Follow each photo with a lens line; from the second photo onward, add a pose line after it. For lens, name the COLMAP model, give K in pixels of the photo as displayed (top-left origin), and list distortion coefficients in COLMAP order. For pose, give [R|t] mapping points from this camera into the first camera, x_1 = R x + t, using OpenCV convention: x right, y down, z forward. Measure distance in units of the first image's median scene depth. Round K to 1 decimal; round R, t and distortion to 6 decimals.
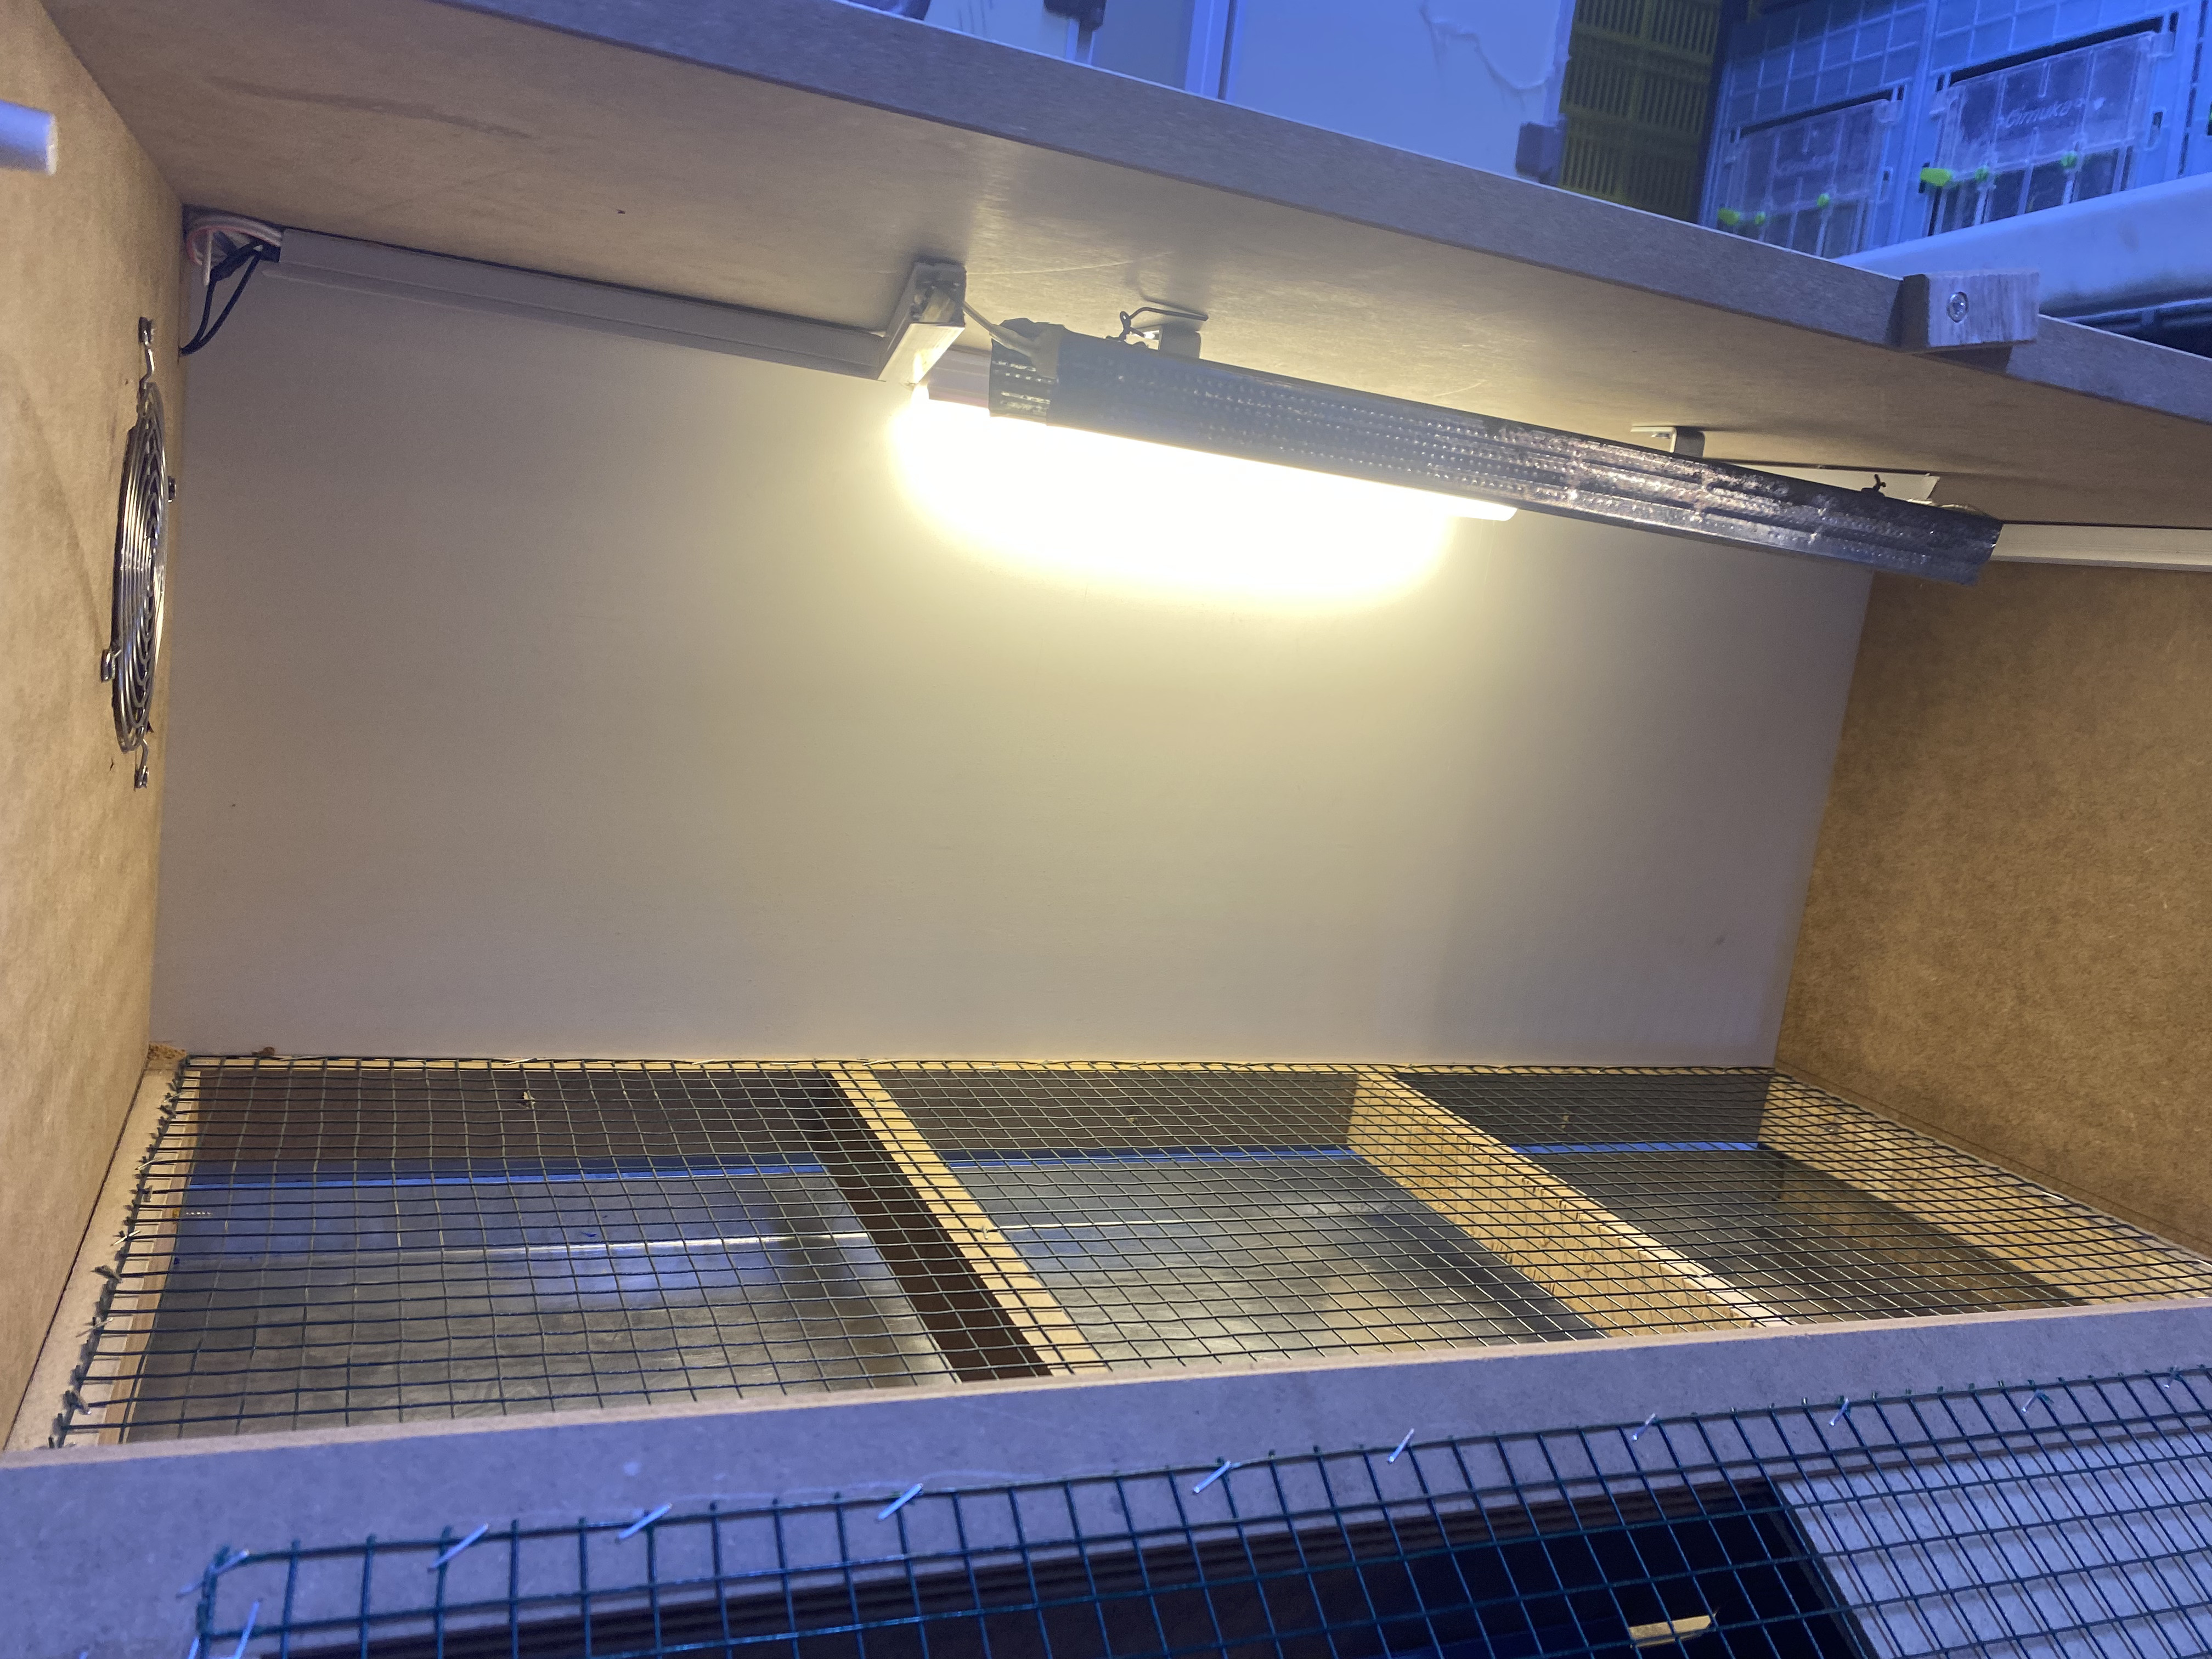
lens RADIAL K [[1693.5, 0, 1080.6], [0, 1693.5, 838.2], [0, 0, 1]] dist [0.017072, -0.021161]
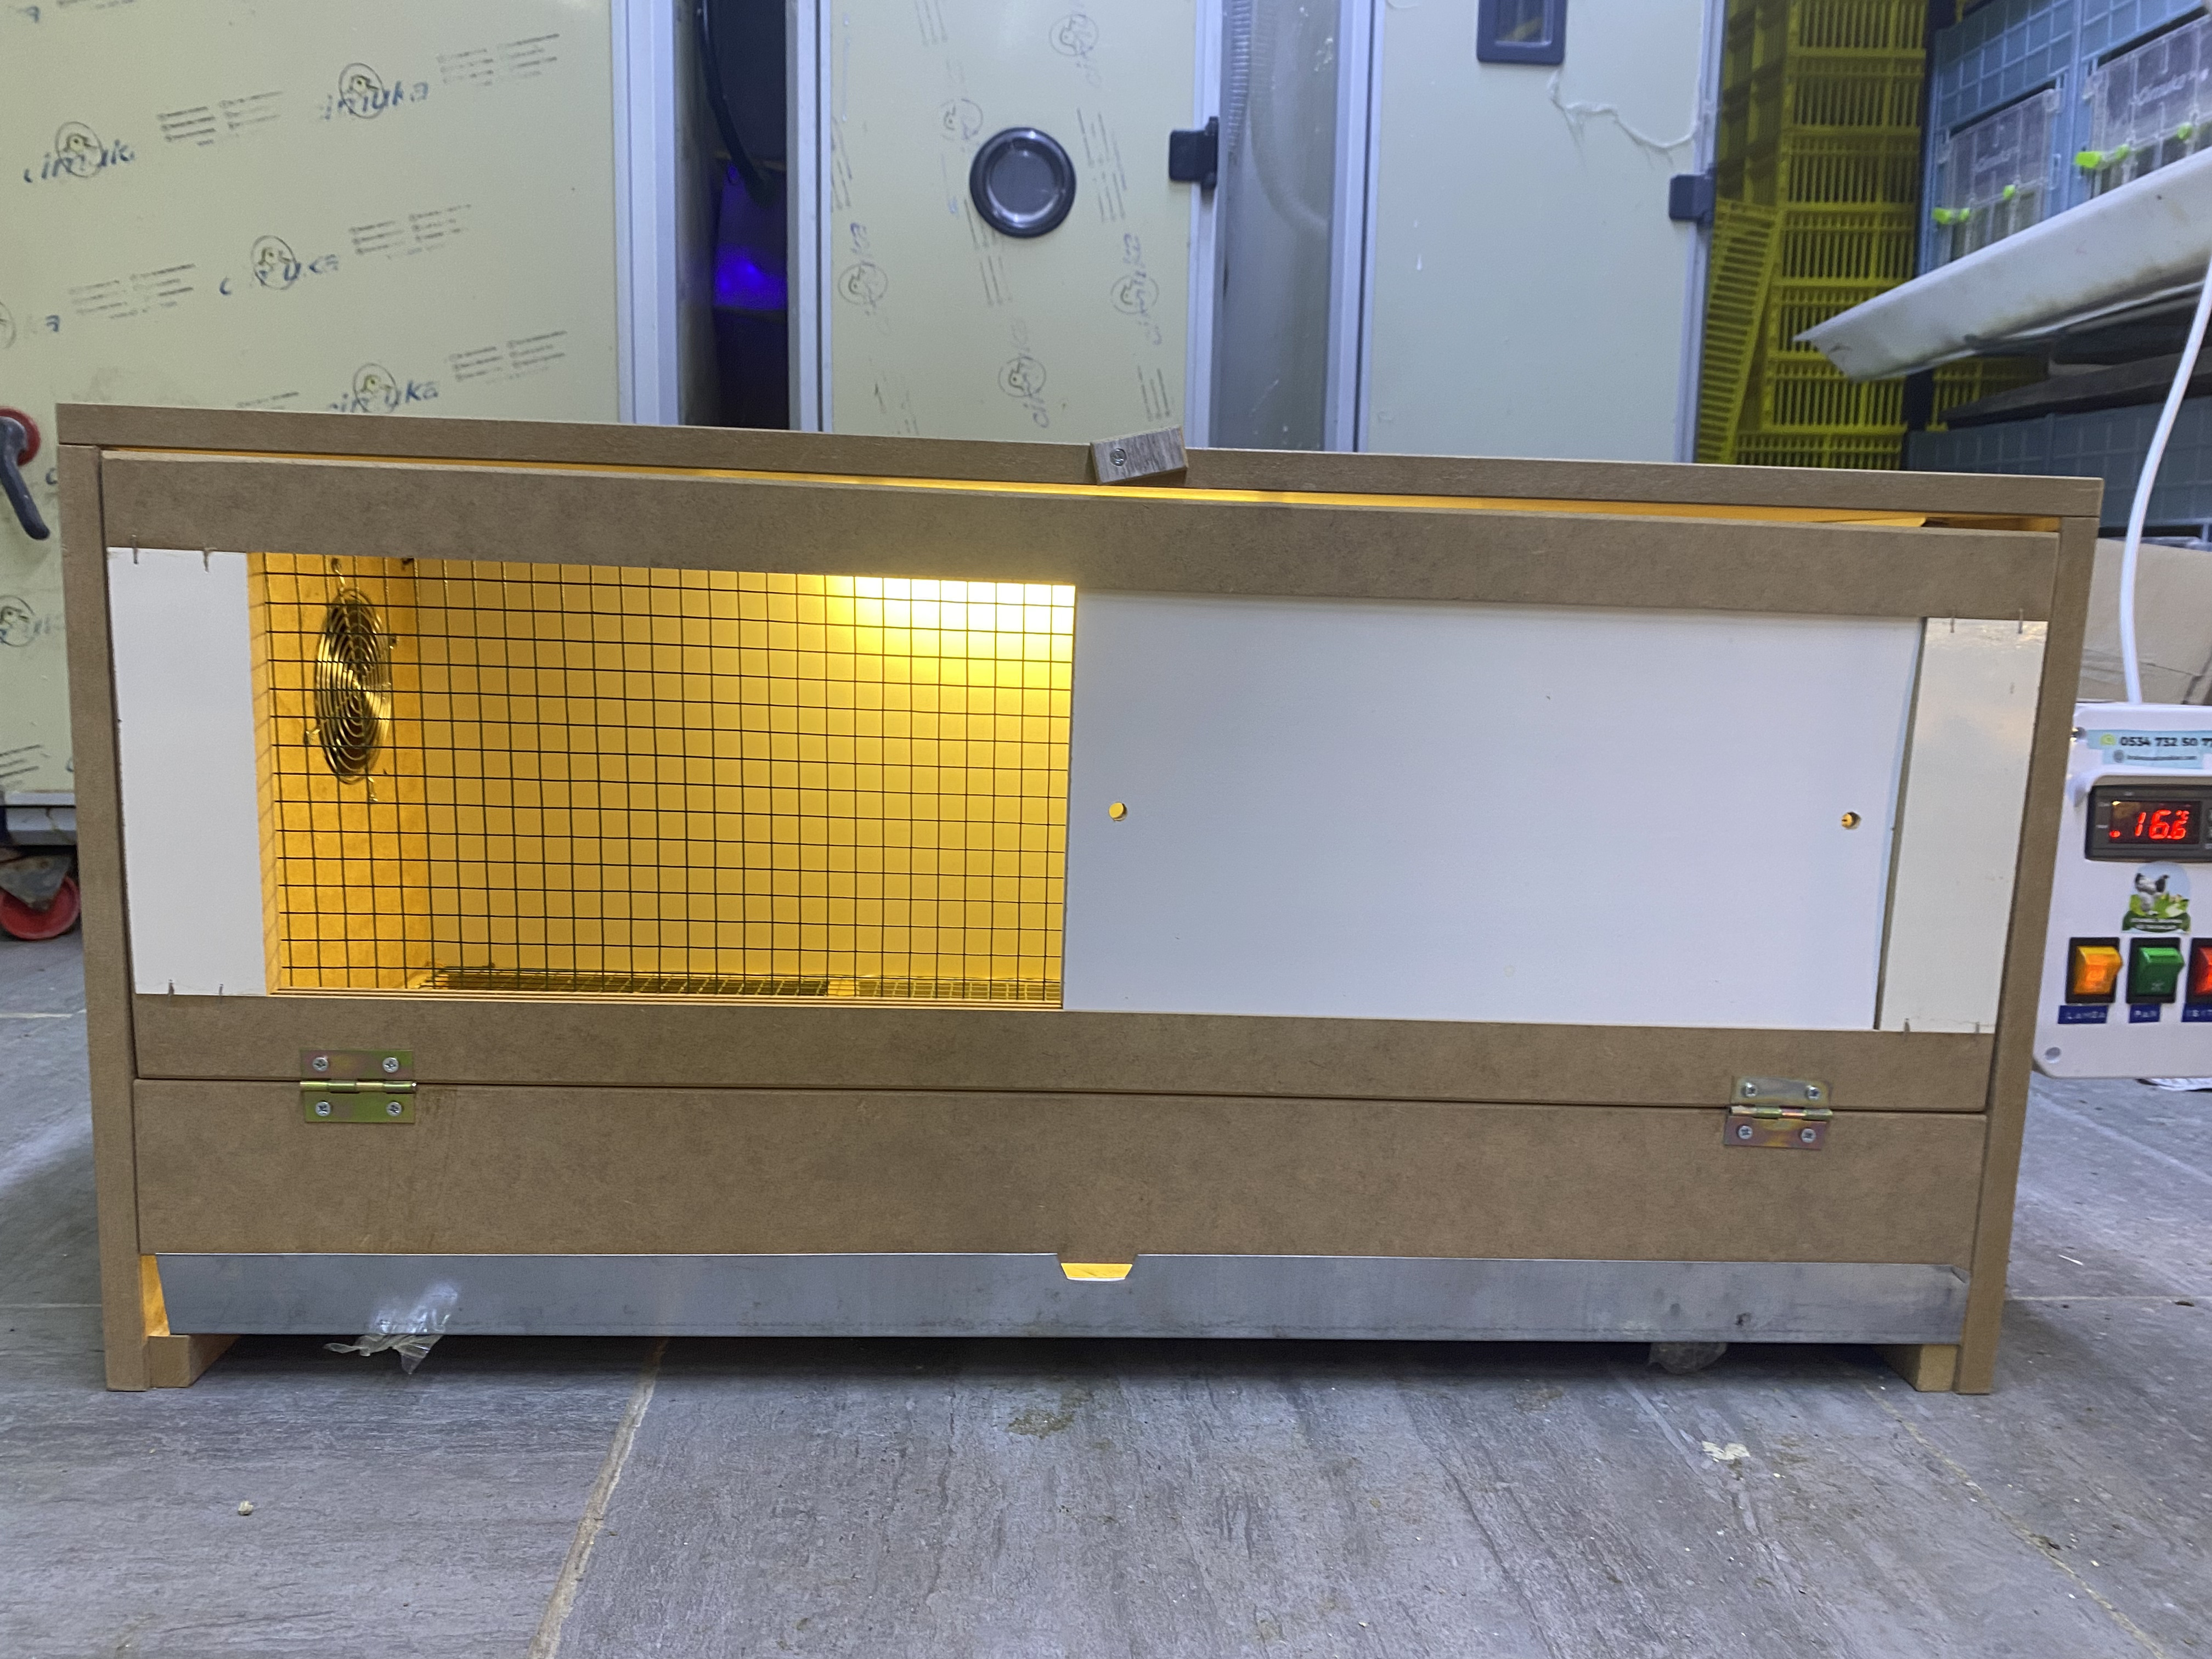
lens RADIAL K [[1693.5, 0, 1091.6], [0, 1693.5, 831.1], [0, 0, 1]] dist [0.017072, -0.021161]
pose [[0.939753, -0.047809, -0.338495, 0.465508], [0.036228, 0.998524, -0.040452, 0.058679], [0.339929, 0.025752, 0.940098, -0.269151]]
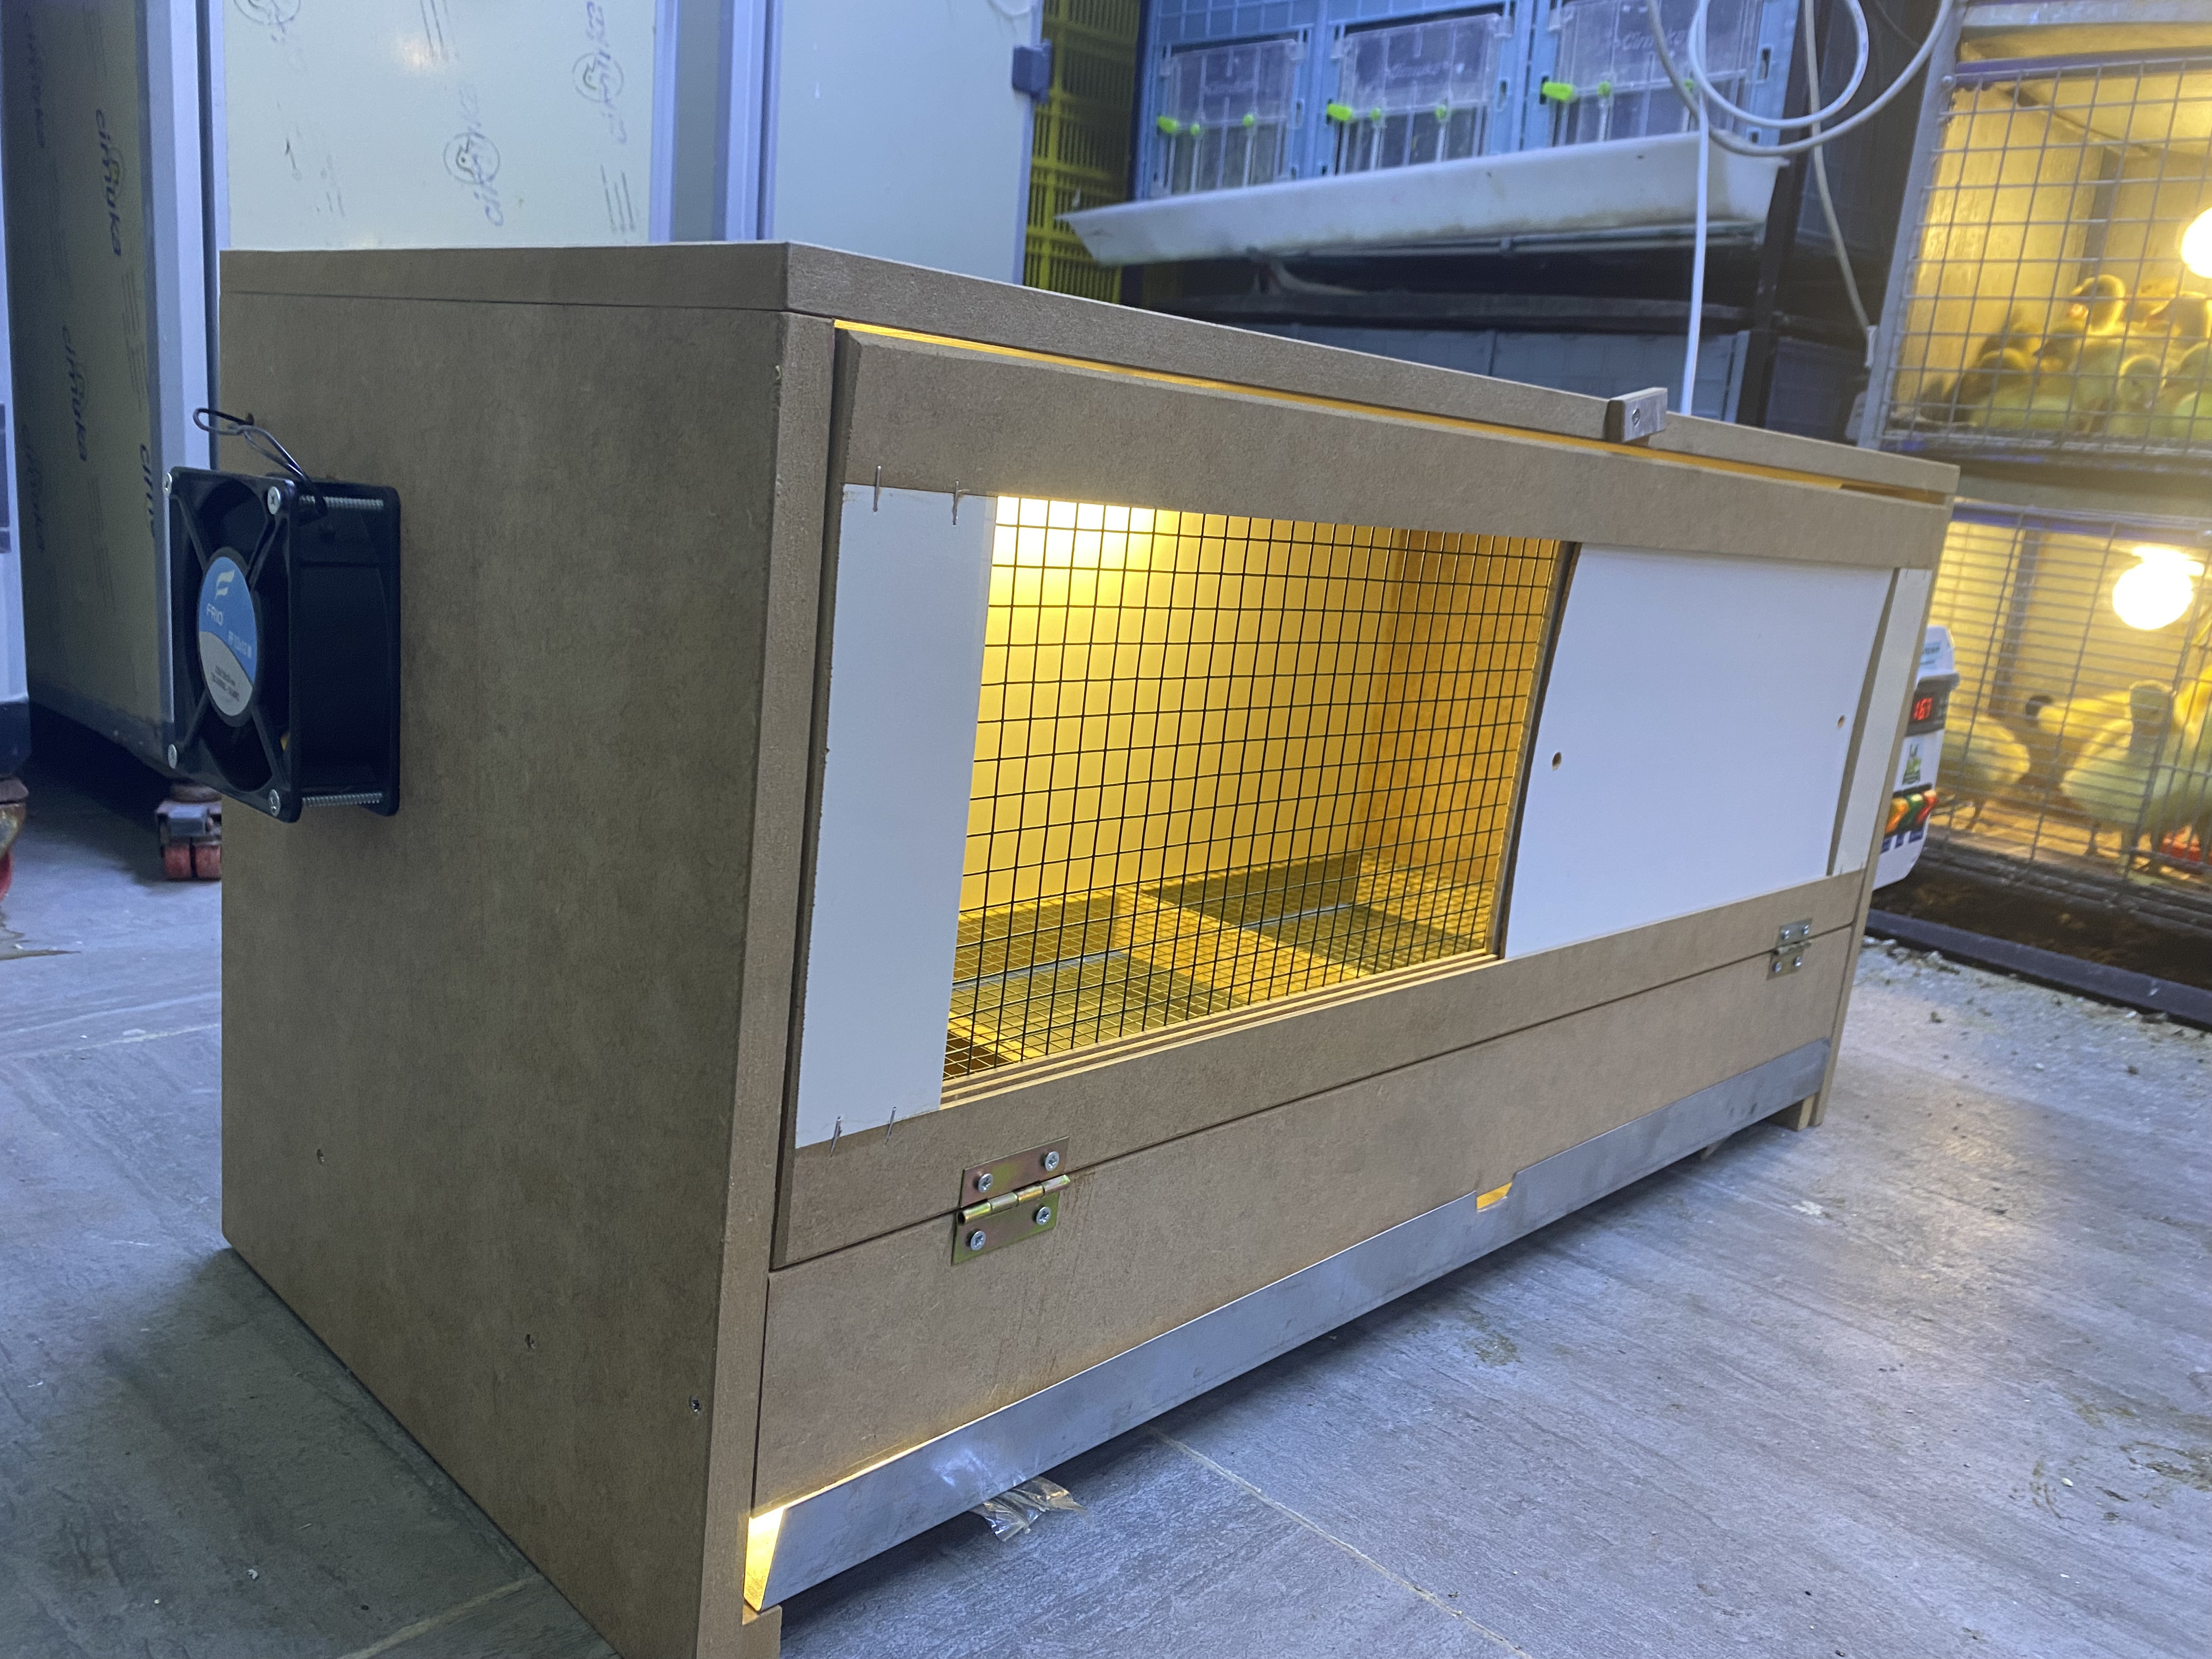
lens RADIAL K [[1693.5, 0, 1099.2], [0, 1693.5, 823.3], [0, 0, 1]] dist [0.017072, -0.021161]
pose [[0.922127, -0.119273, 0.368043, -0.301004], [0.080867, 0.989701, 0.118123, -0.066781], [-0.378341, -0.079162, 0.922275, -0.193716]]
